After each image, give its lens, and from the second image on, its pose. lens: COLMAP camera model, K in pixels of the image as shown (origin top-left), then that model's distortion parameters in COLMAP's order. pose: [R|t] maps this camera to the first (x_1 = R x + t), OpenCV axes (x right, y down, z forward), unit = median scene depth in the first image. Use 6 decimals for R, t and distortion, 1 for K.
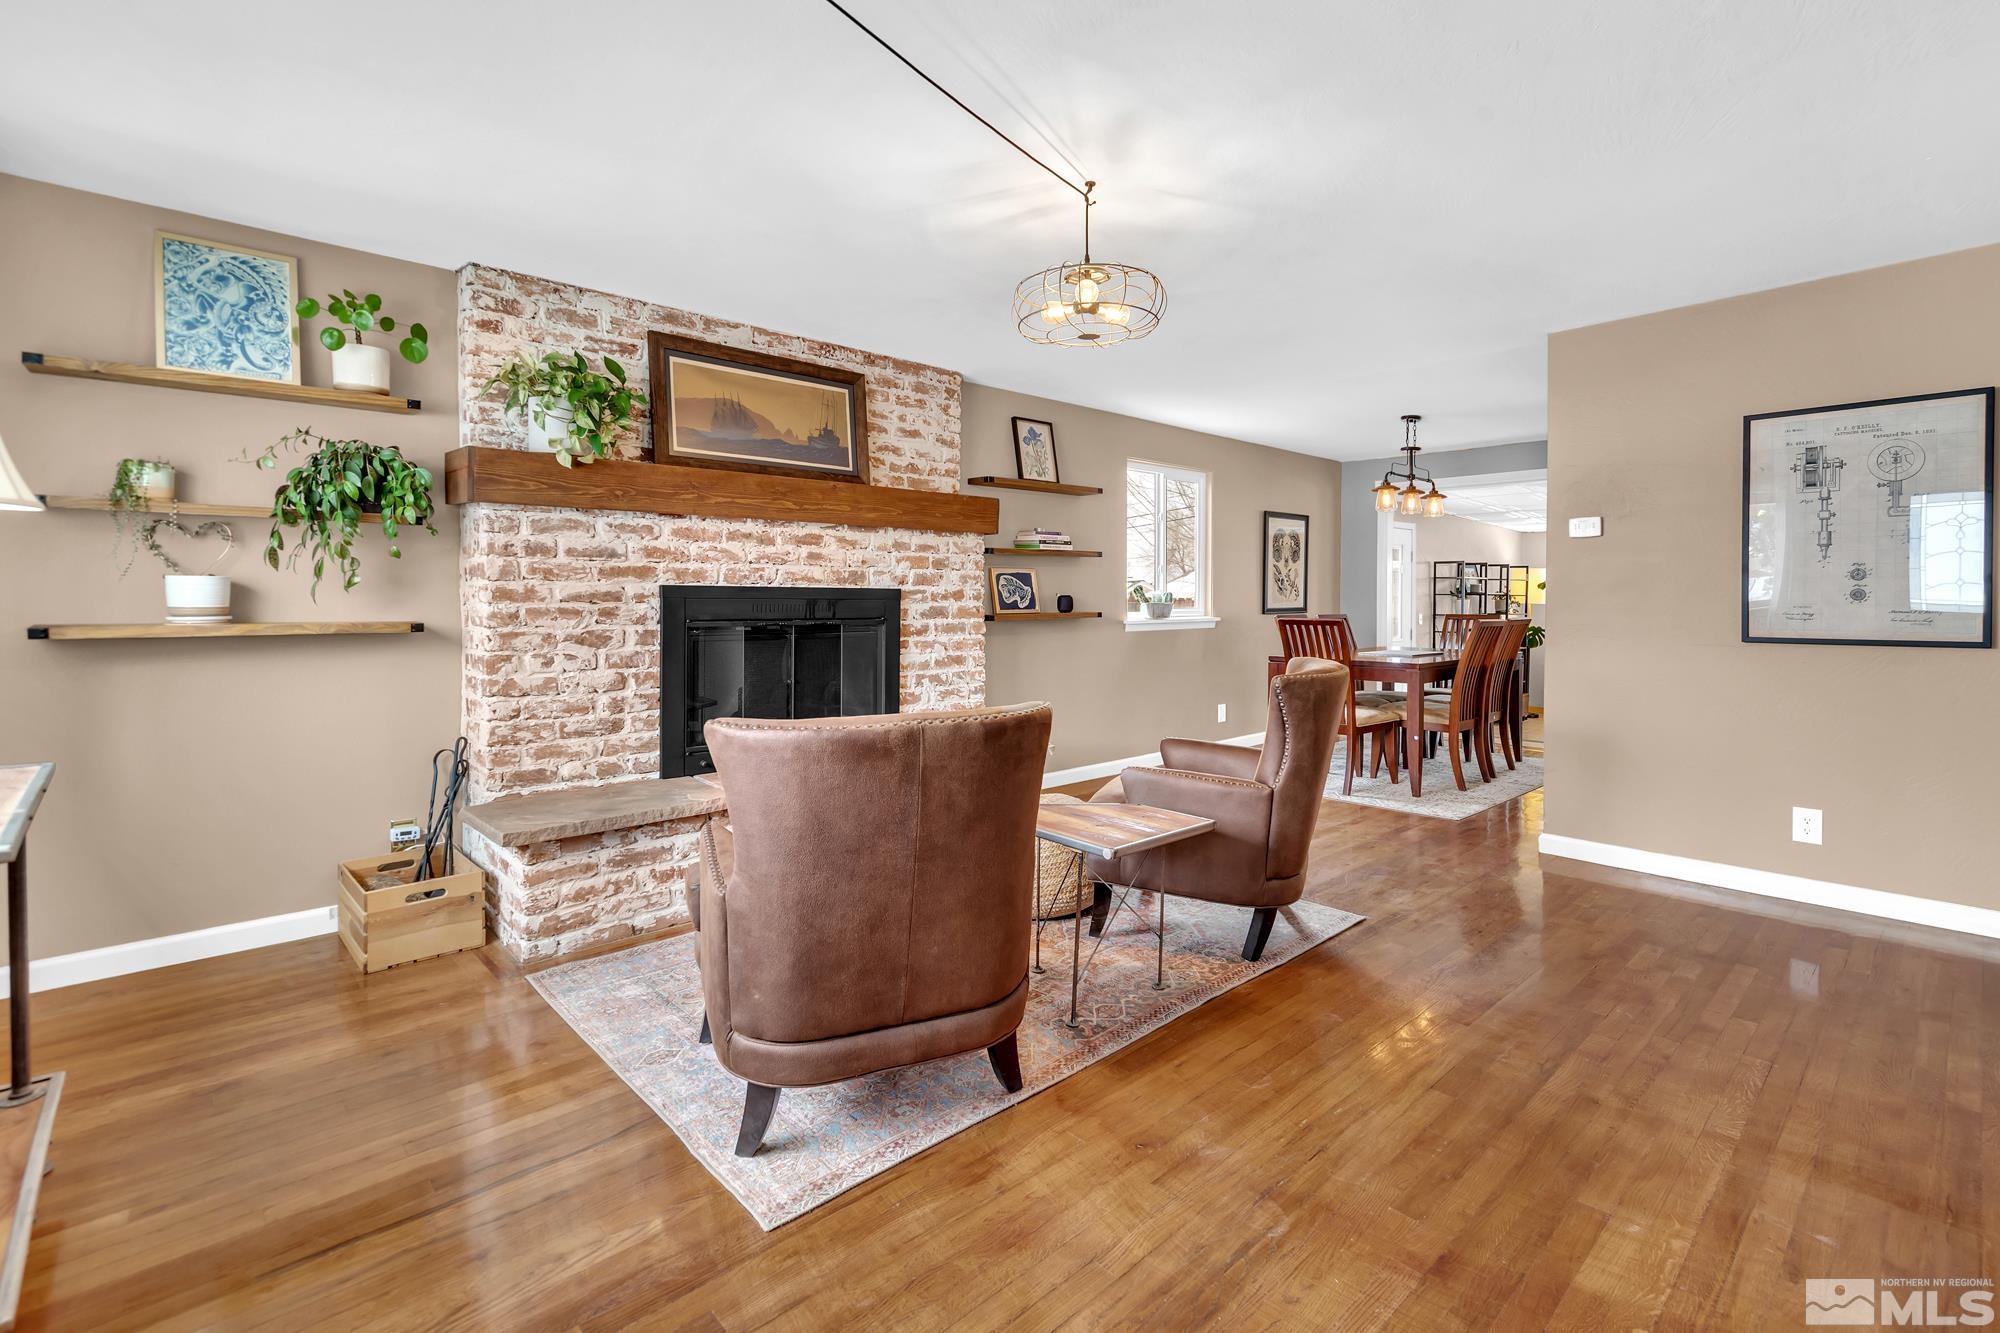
lens RADIAL K [[918.0, 0, 998.4], [0, 918.0, 612.9], [0, 0, 1]] dist [-0.001617, -0.000071]
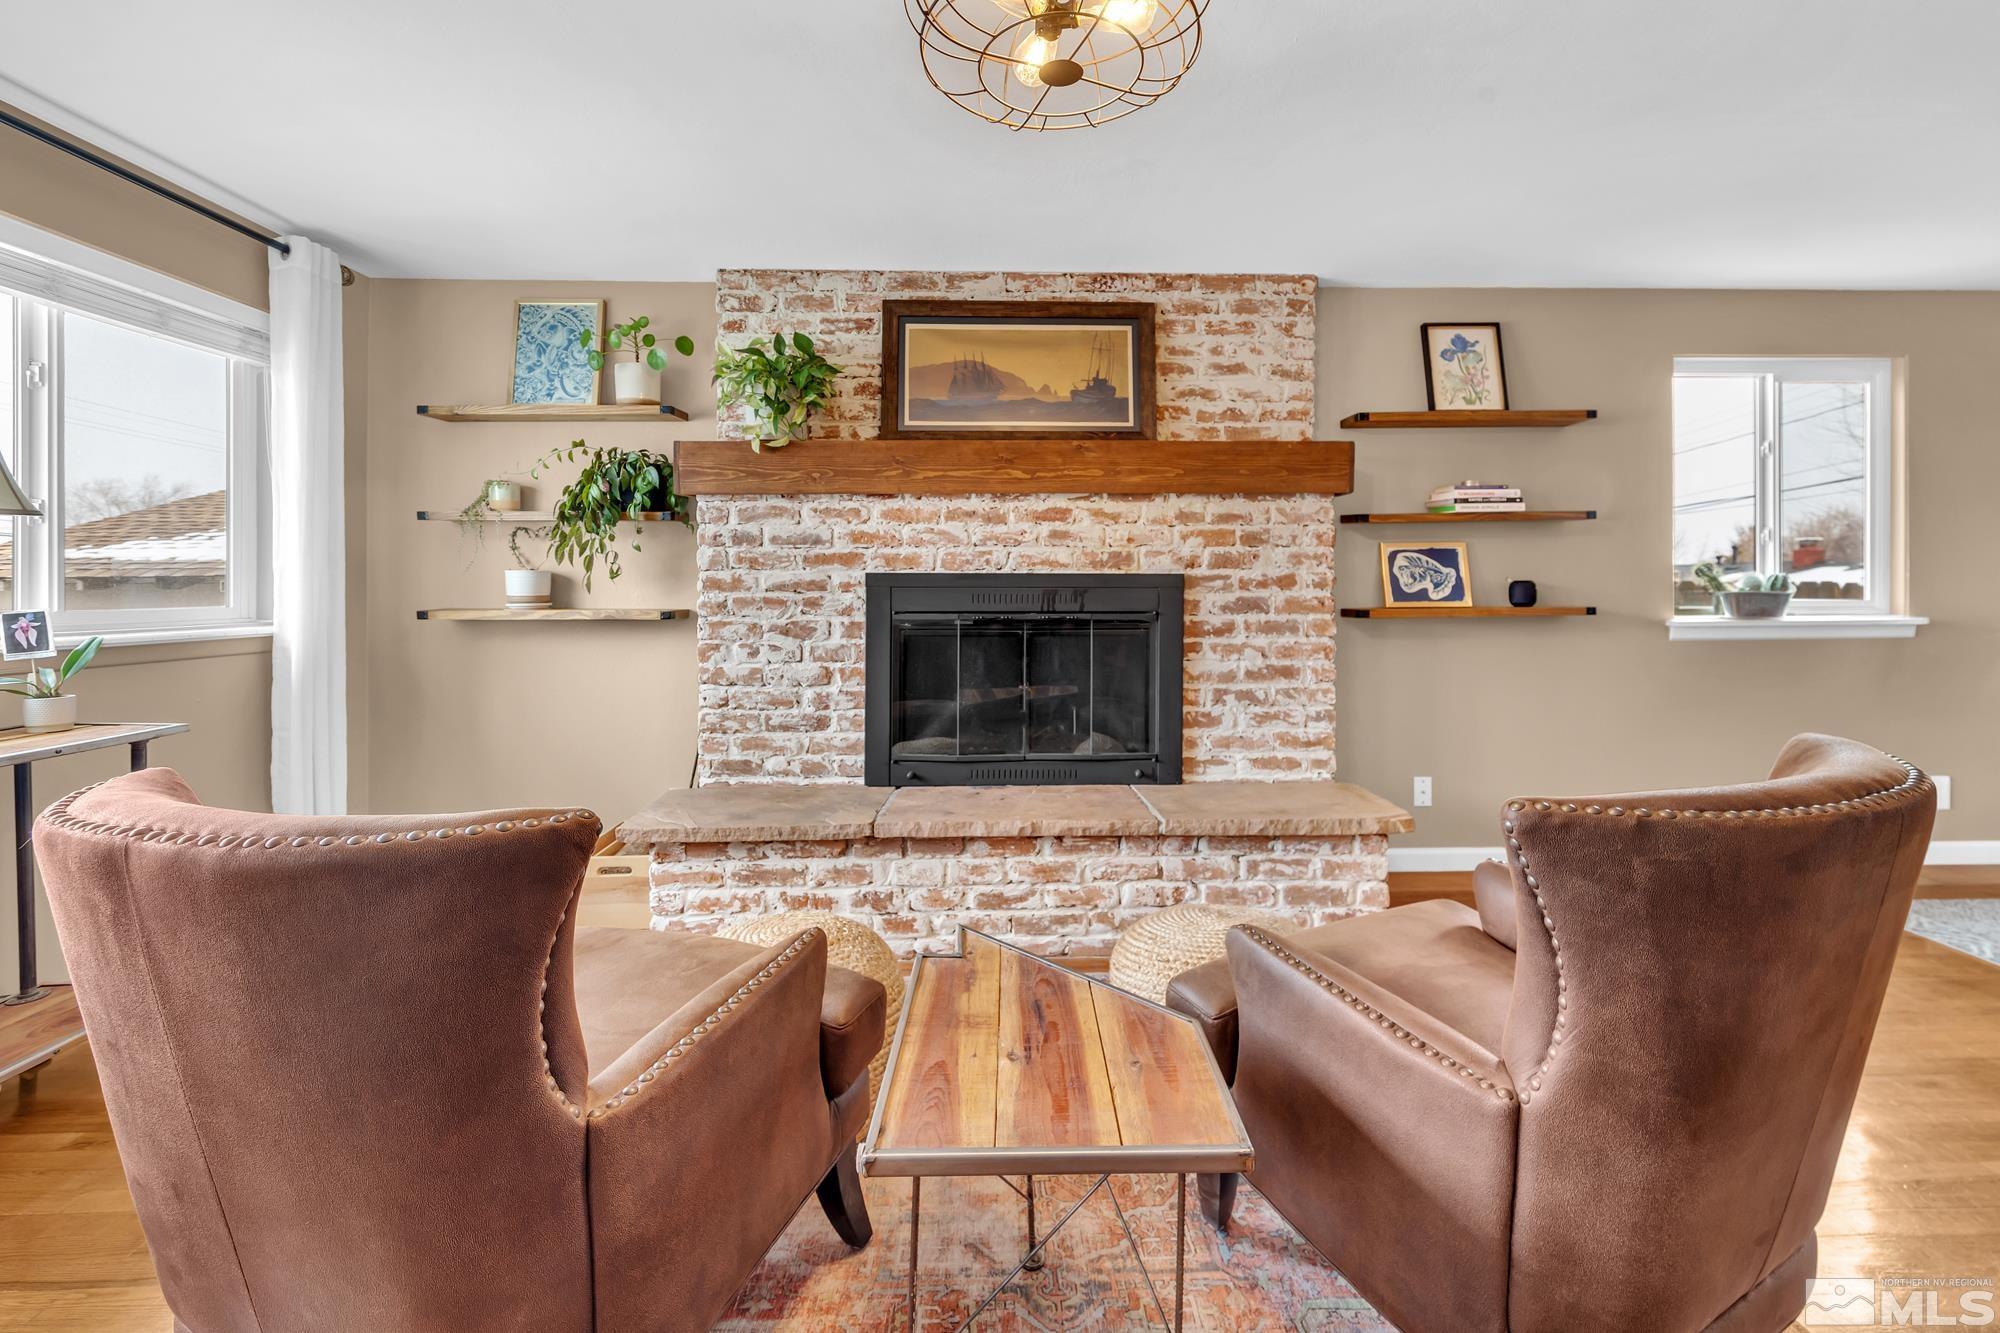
lens RADIAL K [[829.5, 0, 1017.3], [0, 829.5, 584.1], [0, 0, 1]] dist [-0.000616, -0.000052]
pose [[0.752876, -0.003705, -0.658152, 0.279658], [-0.007083, 0.999881, -0.013731, -0.008541], [0.658125, 0.015000, 0.752759, 0.464531]]
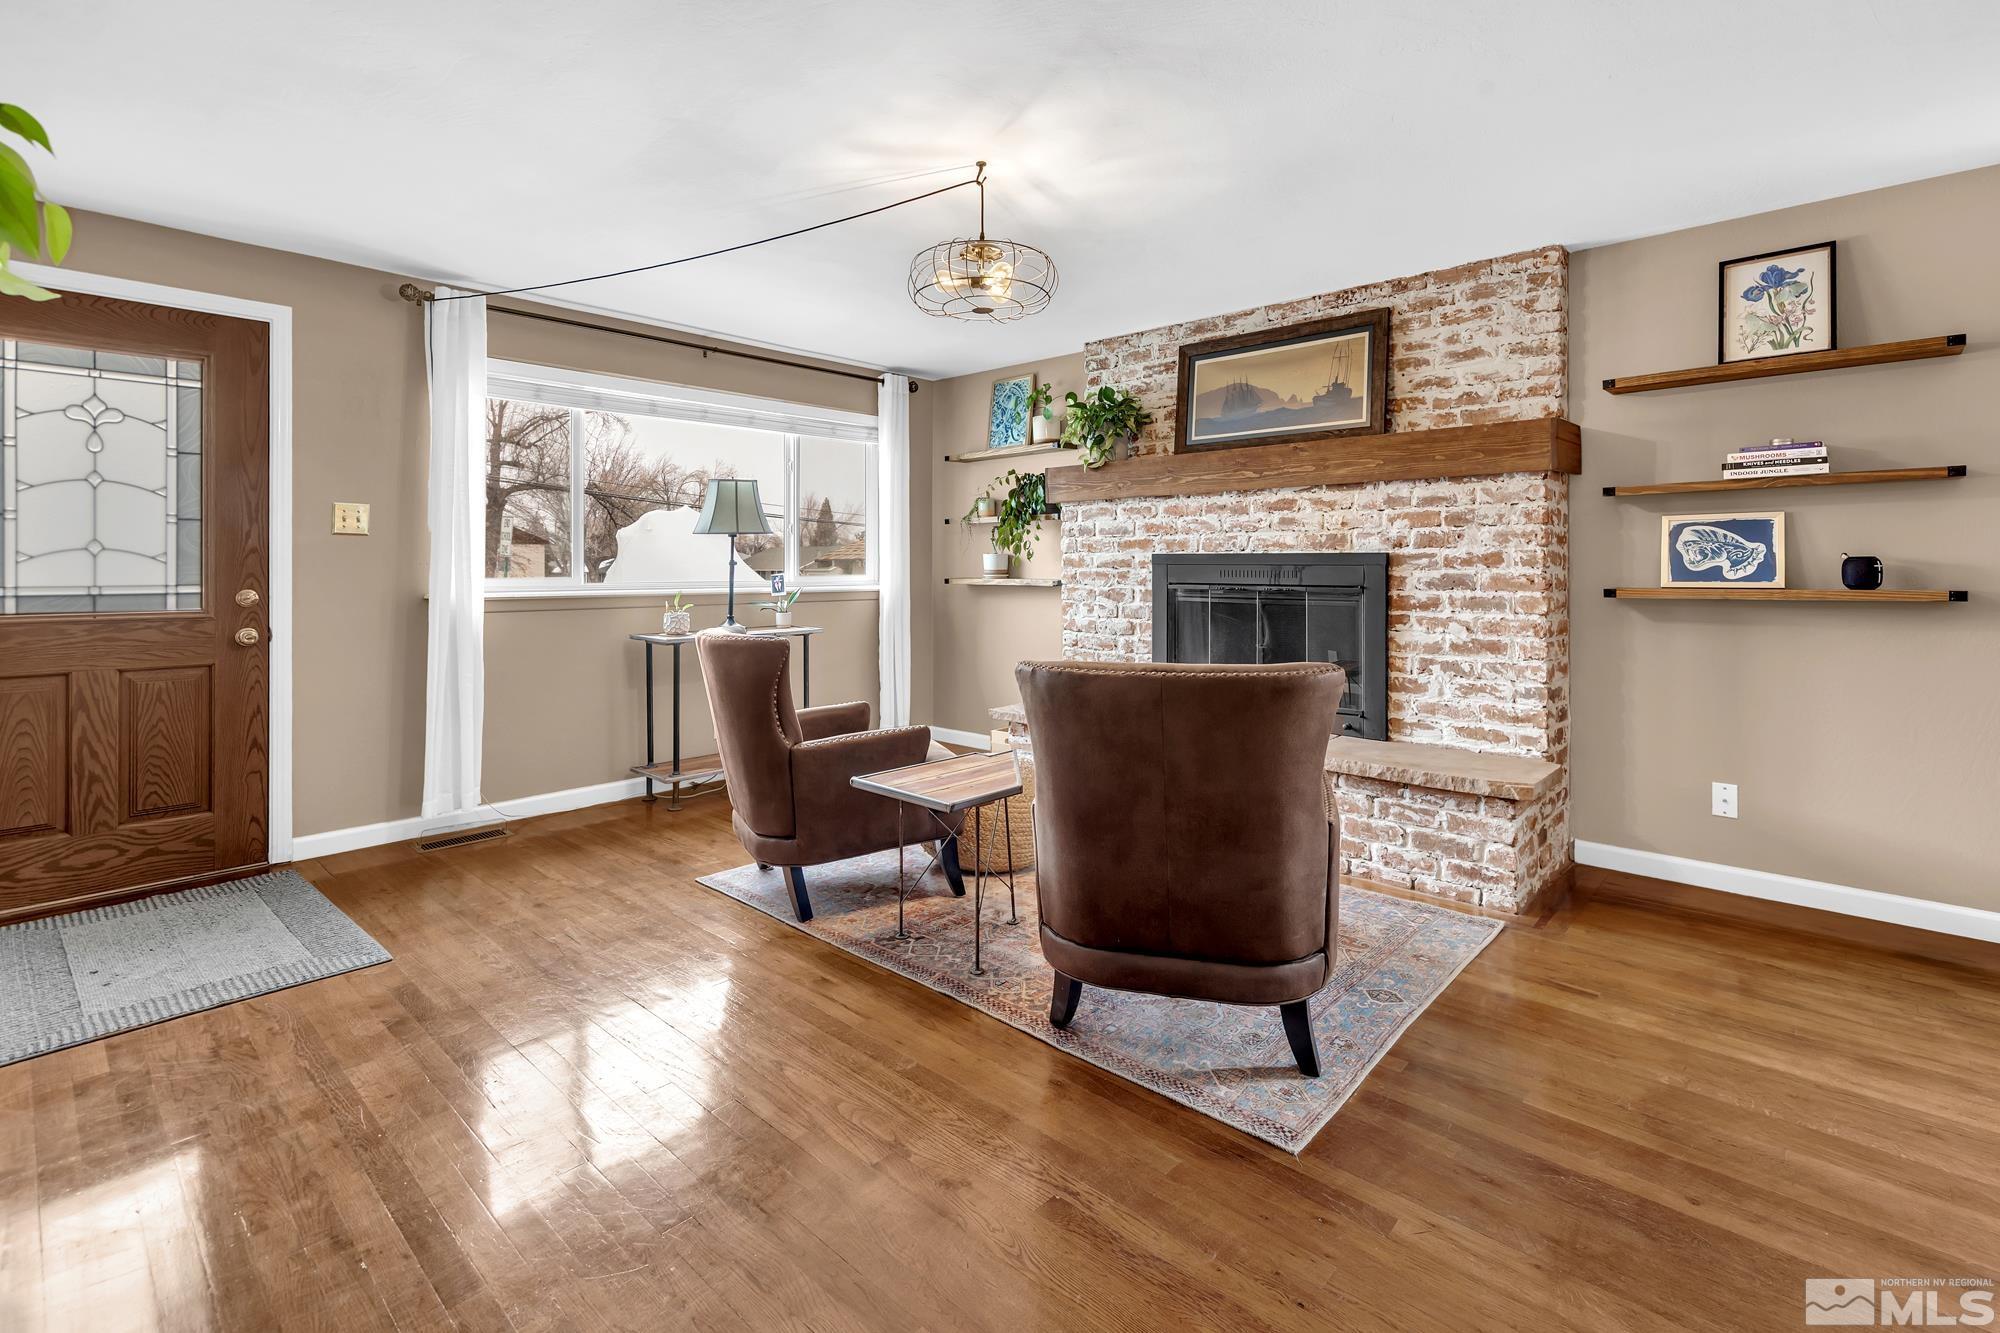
lens RADIAL K [[897.9, 0, 1010.3], [0, 897.9, 558.3], [0, 0, 1]] dist [0.001475, -0.000027]
pose [[0.078560, -0.007316, -0.996883, 0.805988], [-0.012062, 0.999893, -0.008289, -0.011857], [0.996836, 0.012675, 0.078463, 0.690955]]
